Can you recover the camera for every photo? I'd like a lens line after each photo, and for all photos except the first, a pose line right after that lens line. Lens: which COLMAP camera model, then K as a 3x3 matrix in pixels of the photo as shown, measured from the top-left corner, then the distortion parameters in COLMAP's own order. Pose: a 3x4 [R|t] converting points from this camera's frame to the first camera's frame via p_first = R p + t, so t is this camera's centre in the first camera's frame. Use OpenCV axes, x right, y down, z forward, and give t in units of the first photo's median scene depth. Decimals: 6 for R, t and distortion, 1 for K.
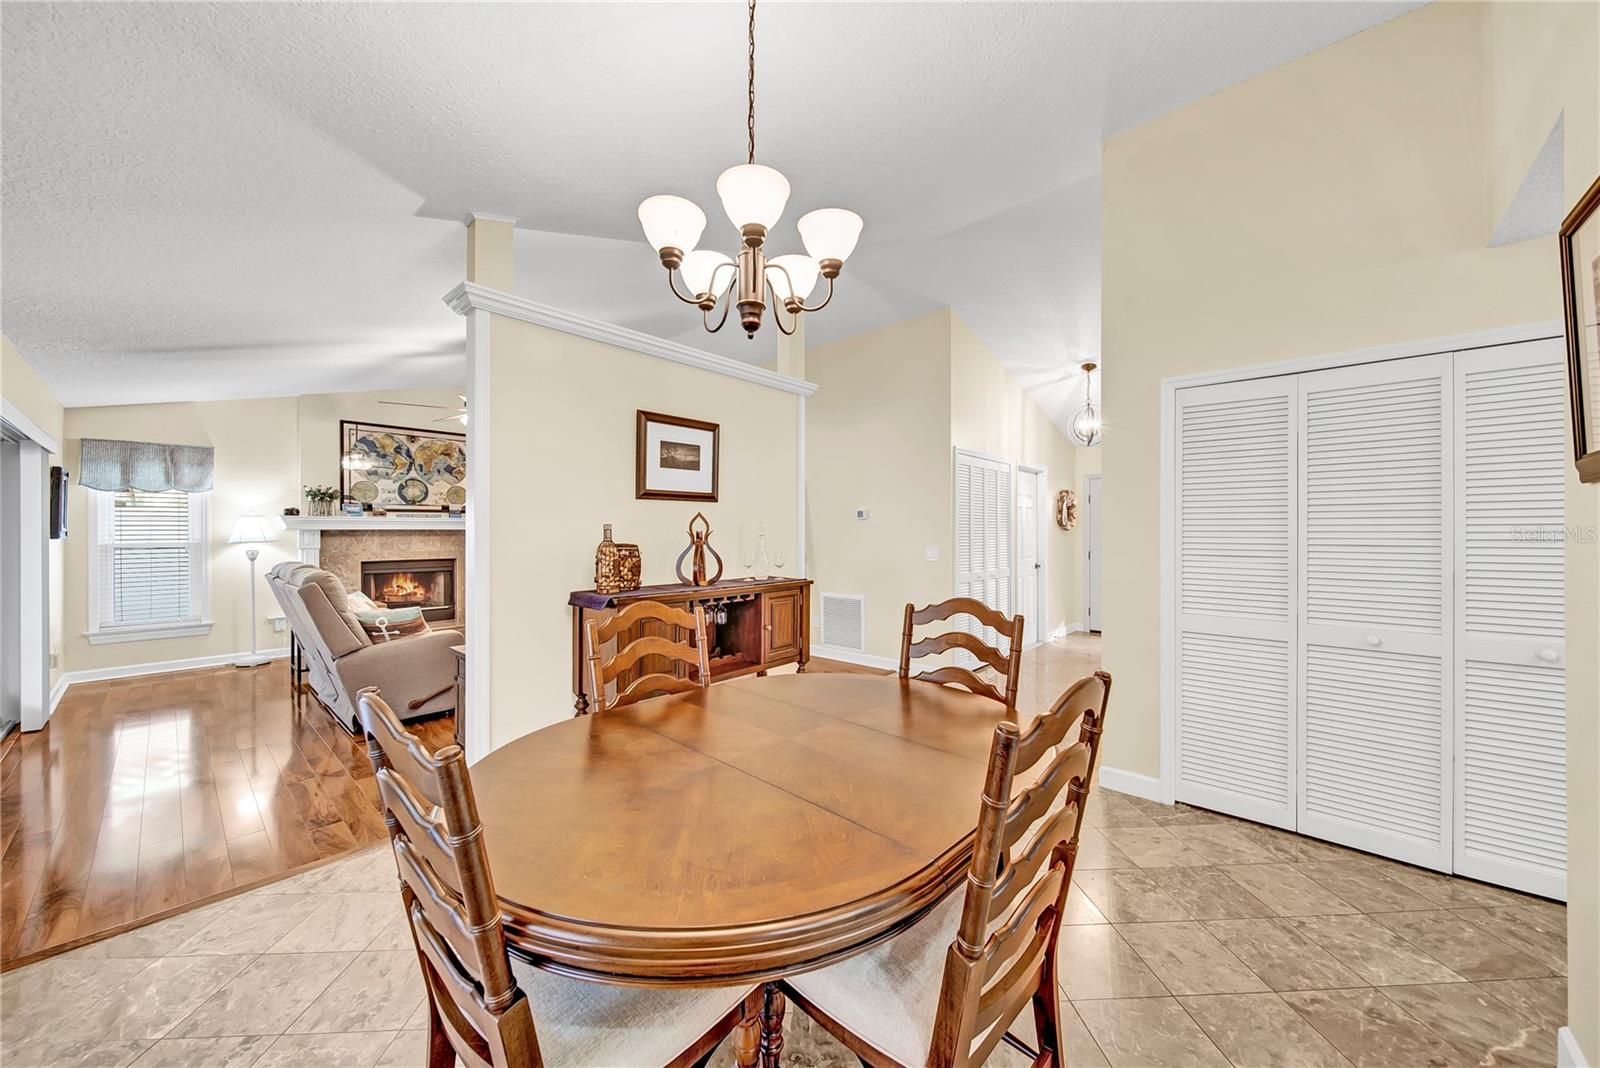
lens RADIAL K [[574.1, 0, 798.6], [0, 574.1, 530.0], [0, 0, 1]] dist [0.002554, 0.000176]
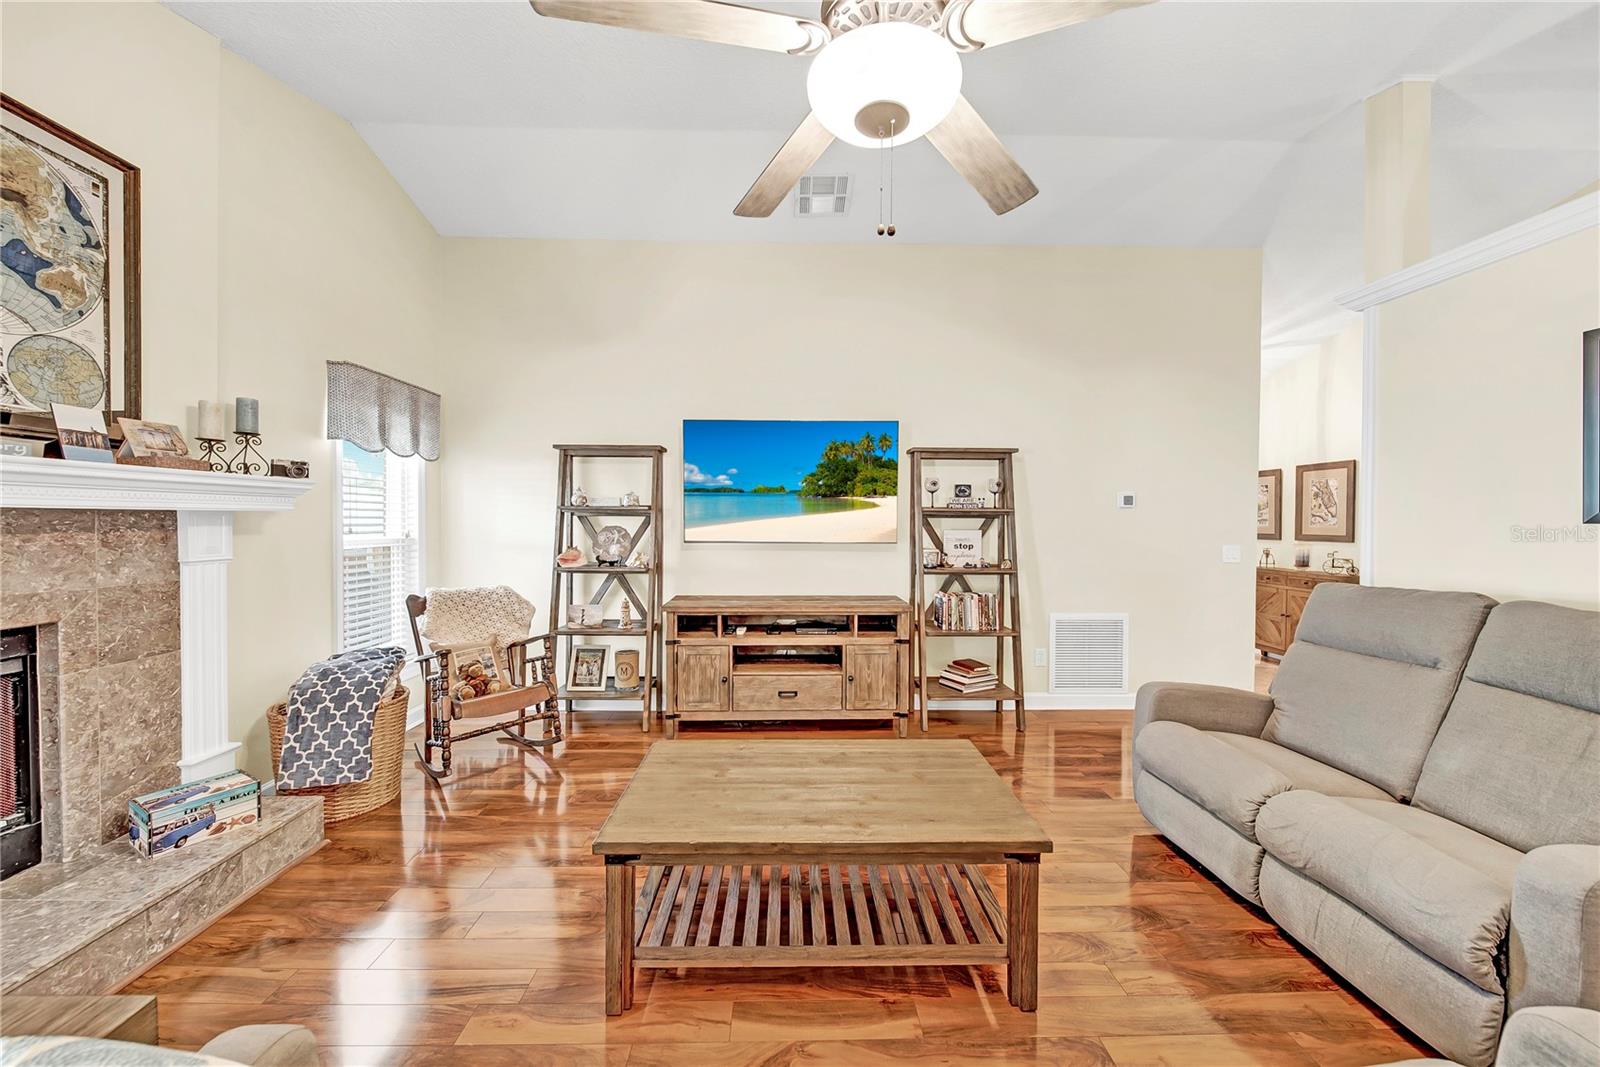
lens RADIAL K [[575.1, 0, 796.0], [0, 575.1, 530.3], [0, 0, 1]] dist [-0.001767, -0.000179]
pose [[0.724549, -0.004121, 0.689211, -0.601448], [-0.009369, 0.999831, 0.015827, 0.002245], [-0.689159, -0.017925, 0.724388, 0.665851]]
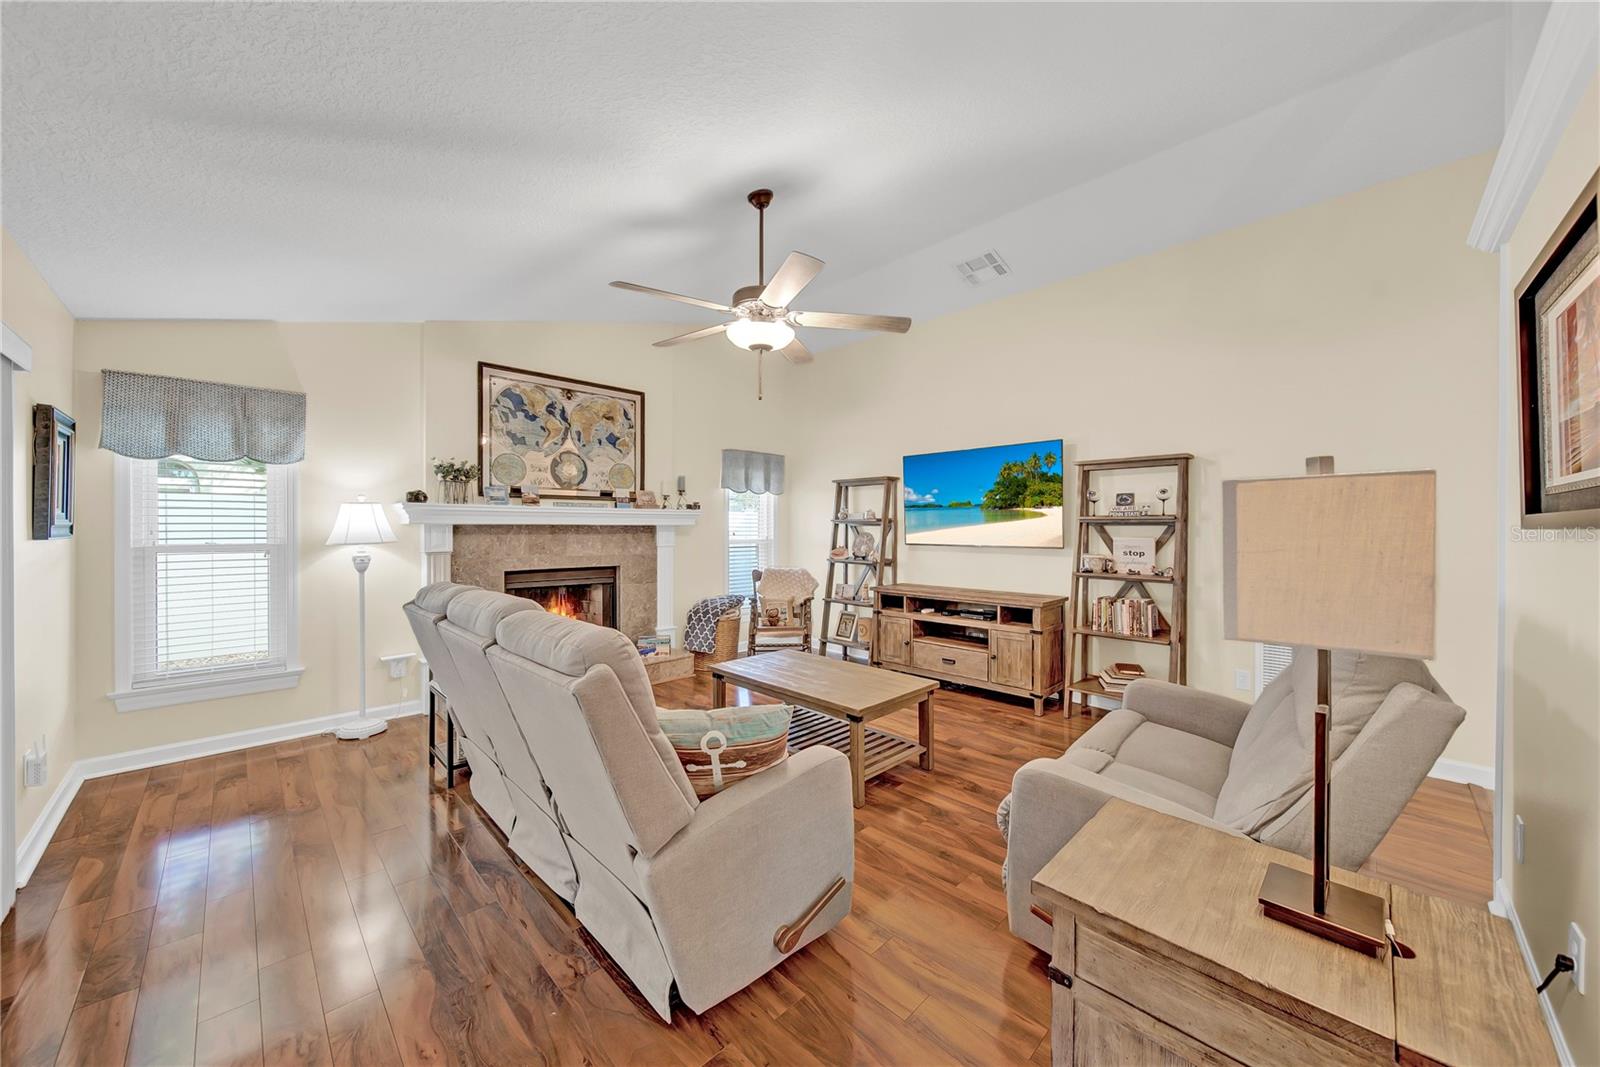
lens RADIAL K [[574.1, 0, 798.6], [0, 574.1, 529.5], [0, 0, 1]] dist [0.002554, 0.000176]
pose [[0.998407, 0.005374, -0.056163, -0.380007], [-0.005030, 0.999968, 0.006265, -0.000651], [0.056195, -0.005972, 0.998402, 0.344692]]
